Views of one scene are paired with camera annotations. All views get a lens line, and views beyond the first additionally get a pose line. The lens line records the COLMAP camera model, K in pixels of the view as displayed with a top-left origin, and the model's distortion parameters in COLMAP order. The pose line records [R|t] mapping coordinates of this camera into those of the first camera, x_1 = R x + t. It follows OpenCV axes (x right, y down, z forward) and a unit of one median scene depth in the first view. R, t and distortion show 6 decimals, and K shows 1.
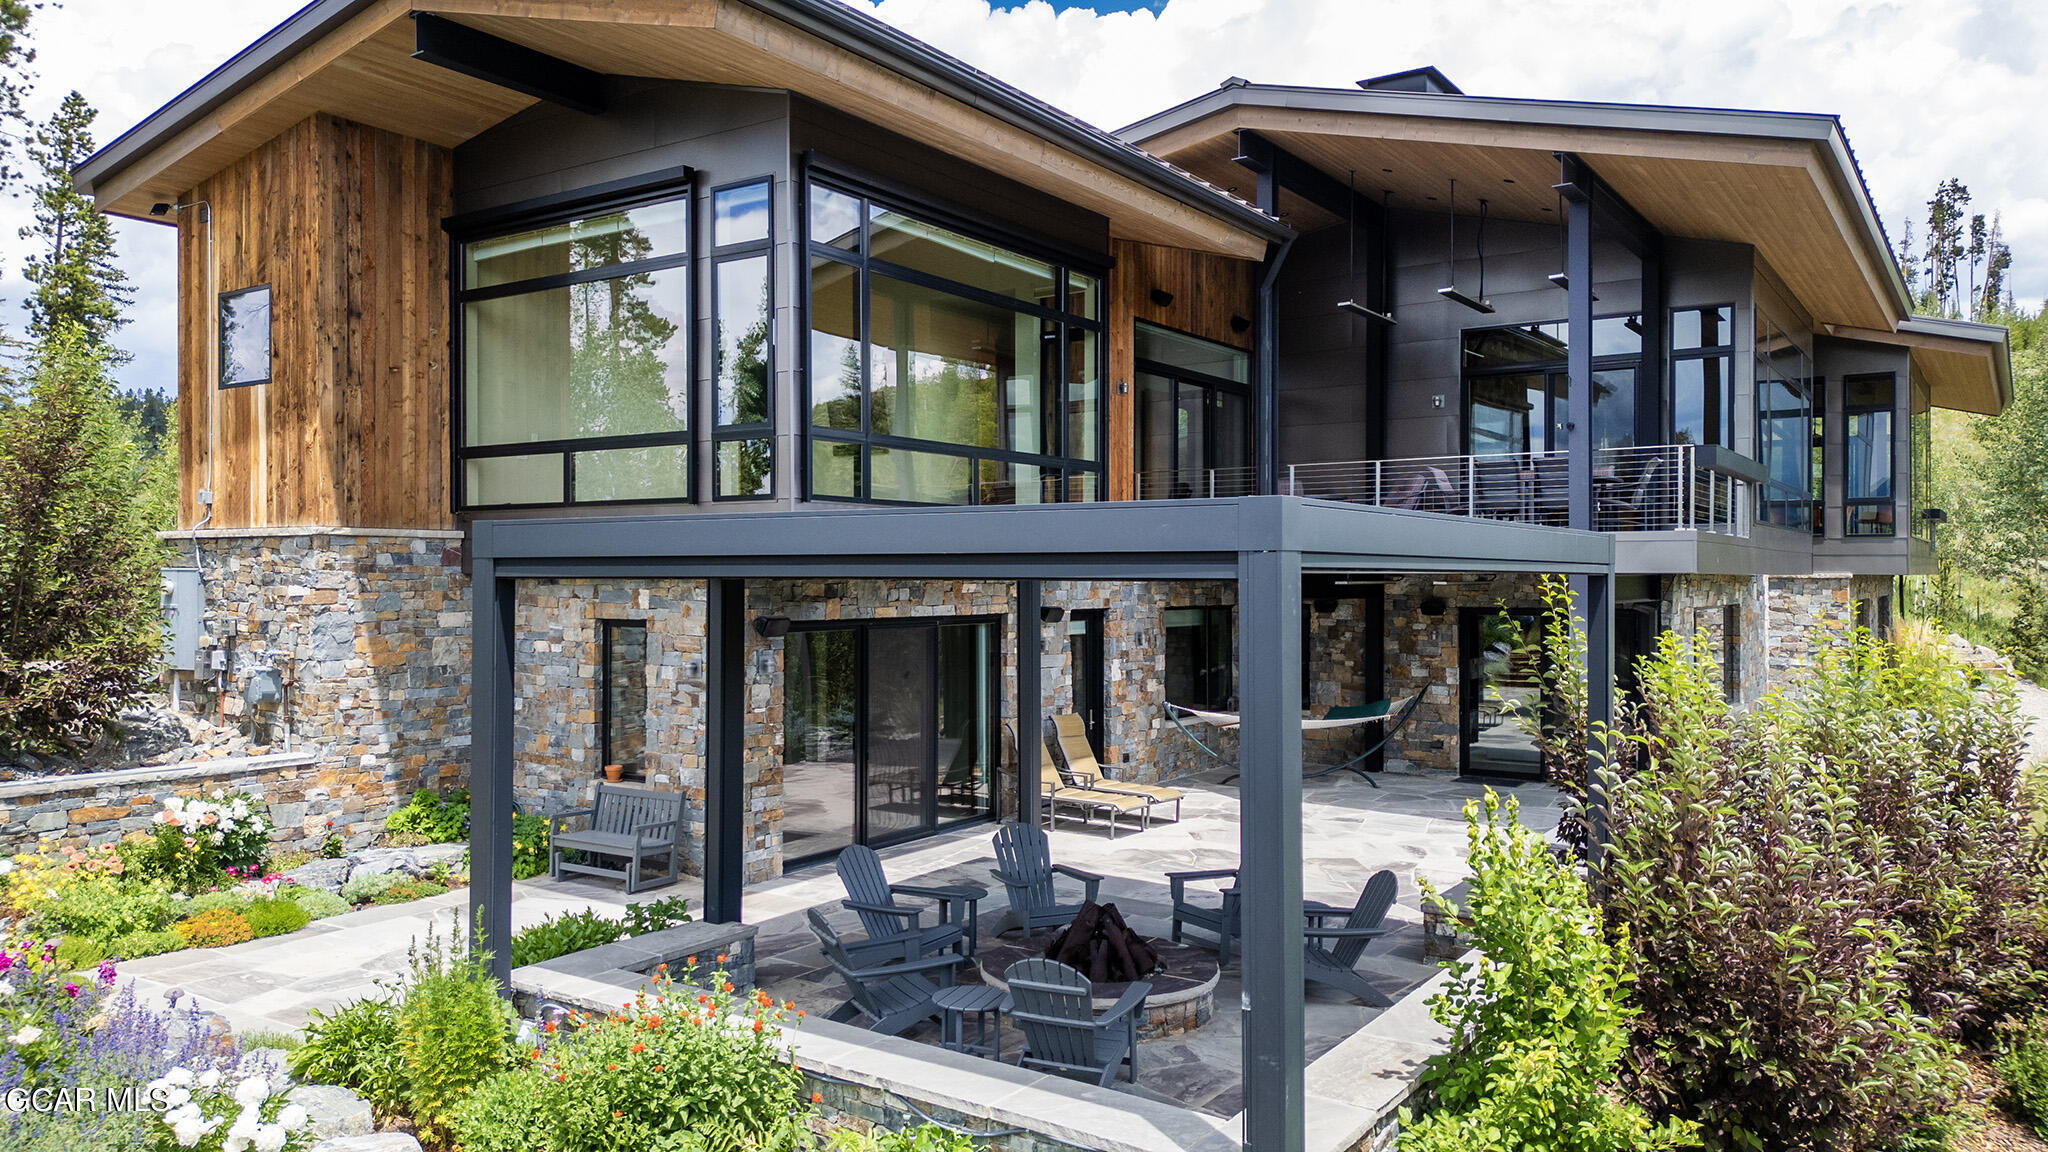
lens RADIAL K [[1421.6, 0, 1010.5], [0, 1421.6, 577.7], [0, 0, 1]] dist [0.085934, -0.069158]
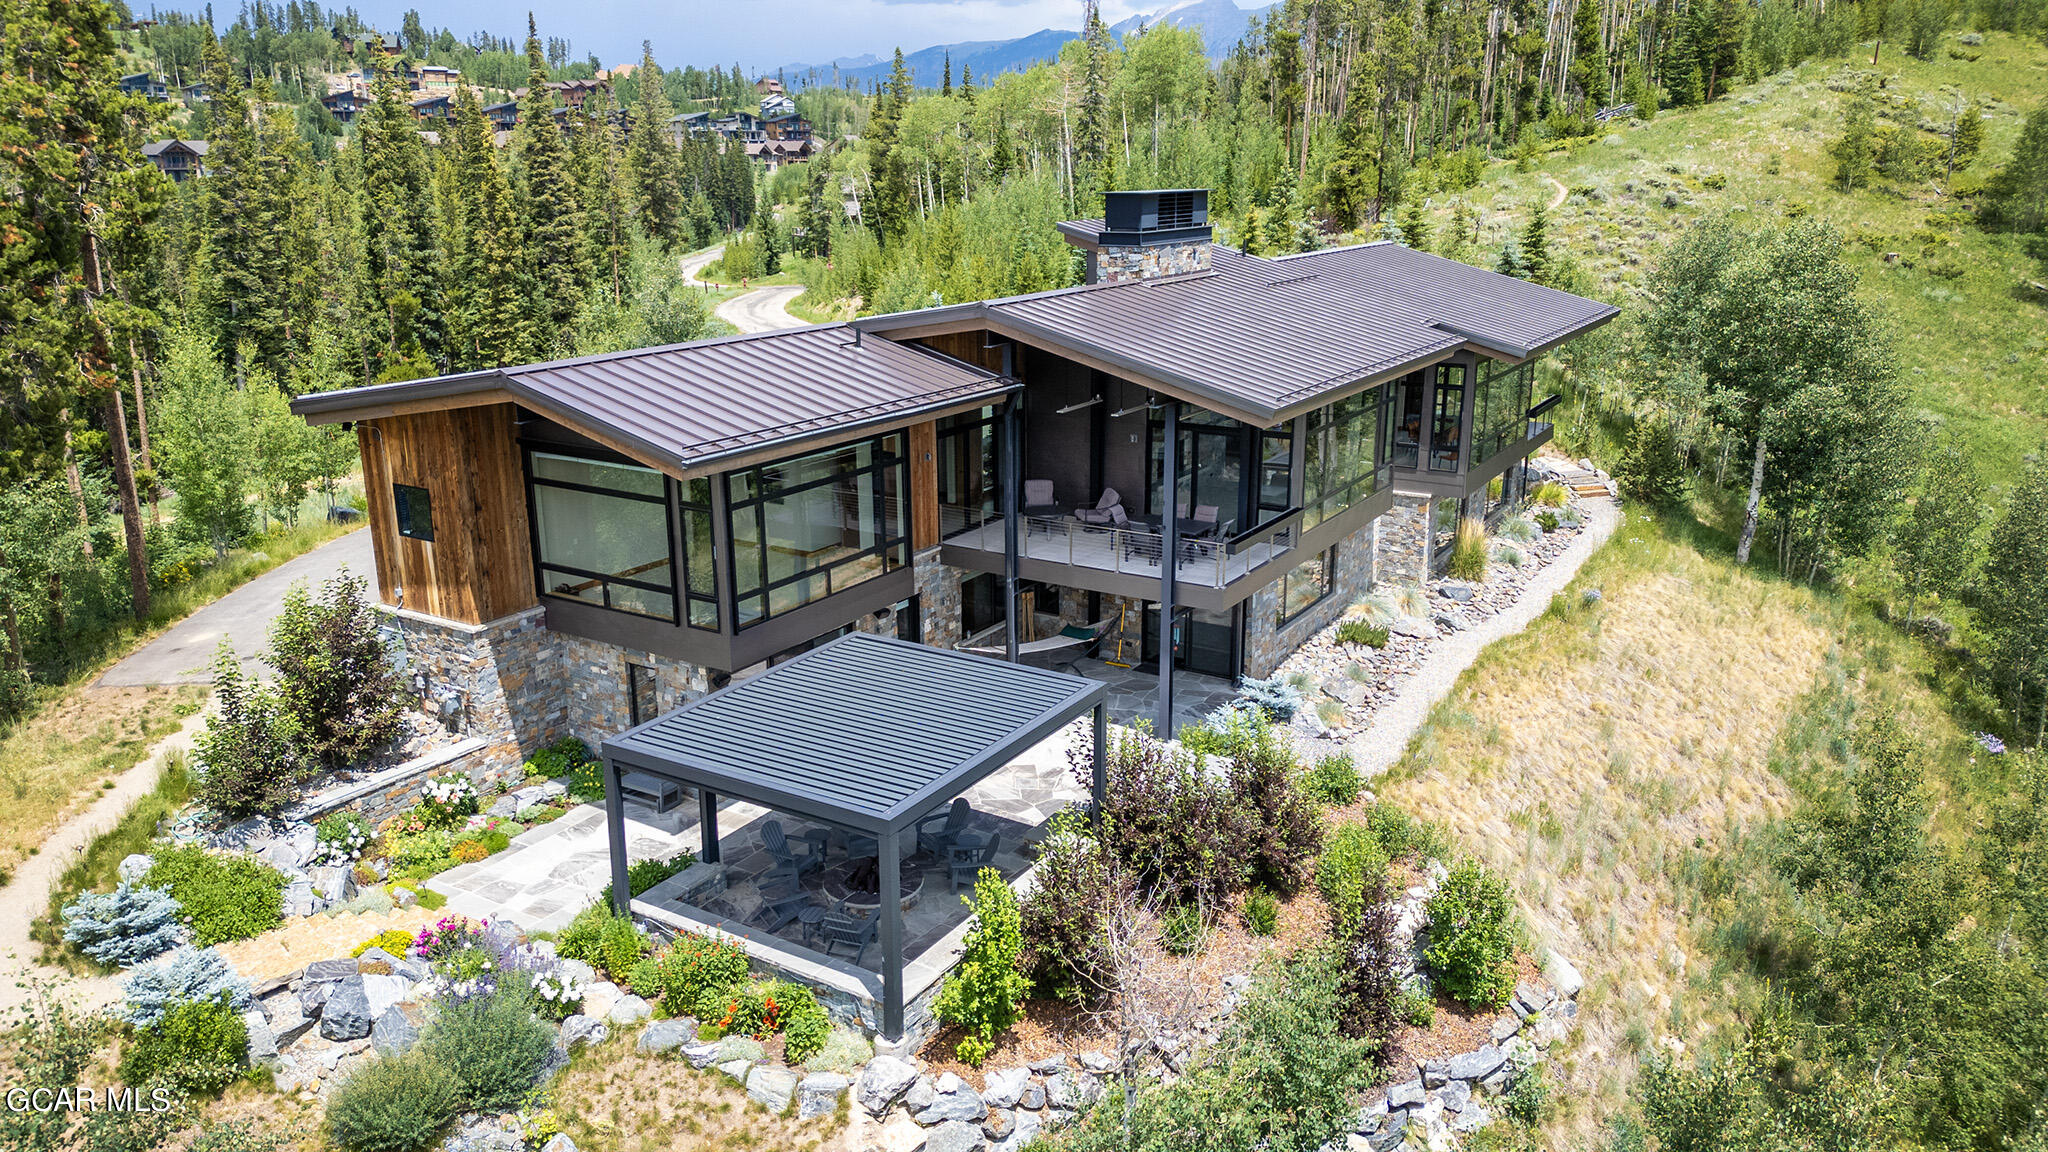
lens RADIAL K [[1421.6, 0, 1010.5], [0, 1421.6, 577.7], [0, 0, 1]] dist [0.085934, -0.069158]
pose [[0.998995, -0.017953, 0.041073, 0.105486], [0.005967, 0.961395, 0.275108, -0.454636], [-0.044427, -0.274587, 0.960535, -0.604195]]
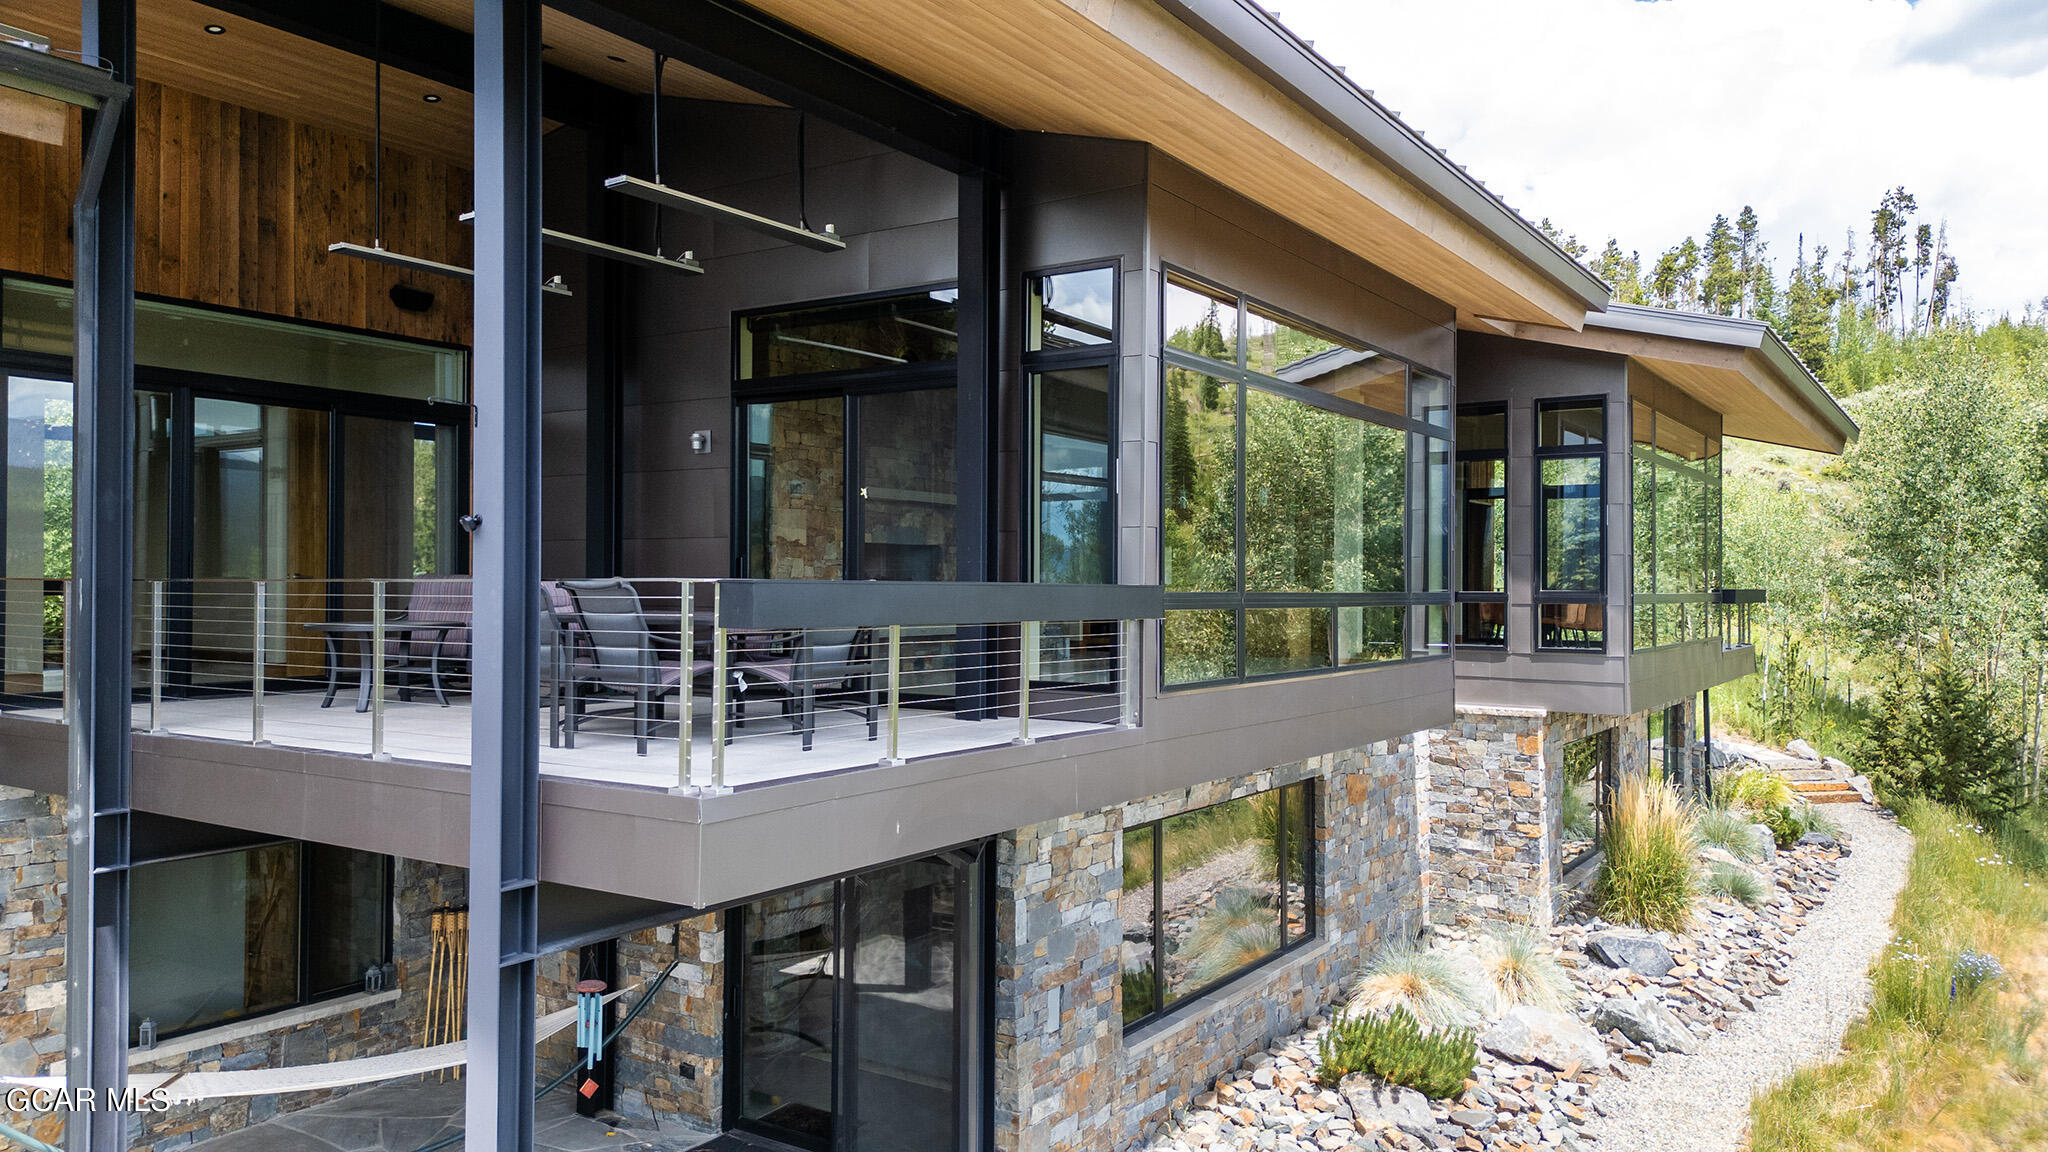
lens RADIAL K [[1441.8, 0, 1024.0], [0, 1441.8, 576.0], [0, 0, 1]] dist [0.035576, -0.001247]
pose [[0.999737, 0.006469, 0.022007, 0.458341], [-0.006288, 0.999946, -0.008270, -0.074281], [-0.022059, 0.008129, 0.999724, 0.502279]]
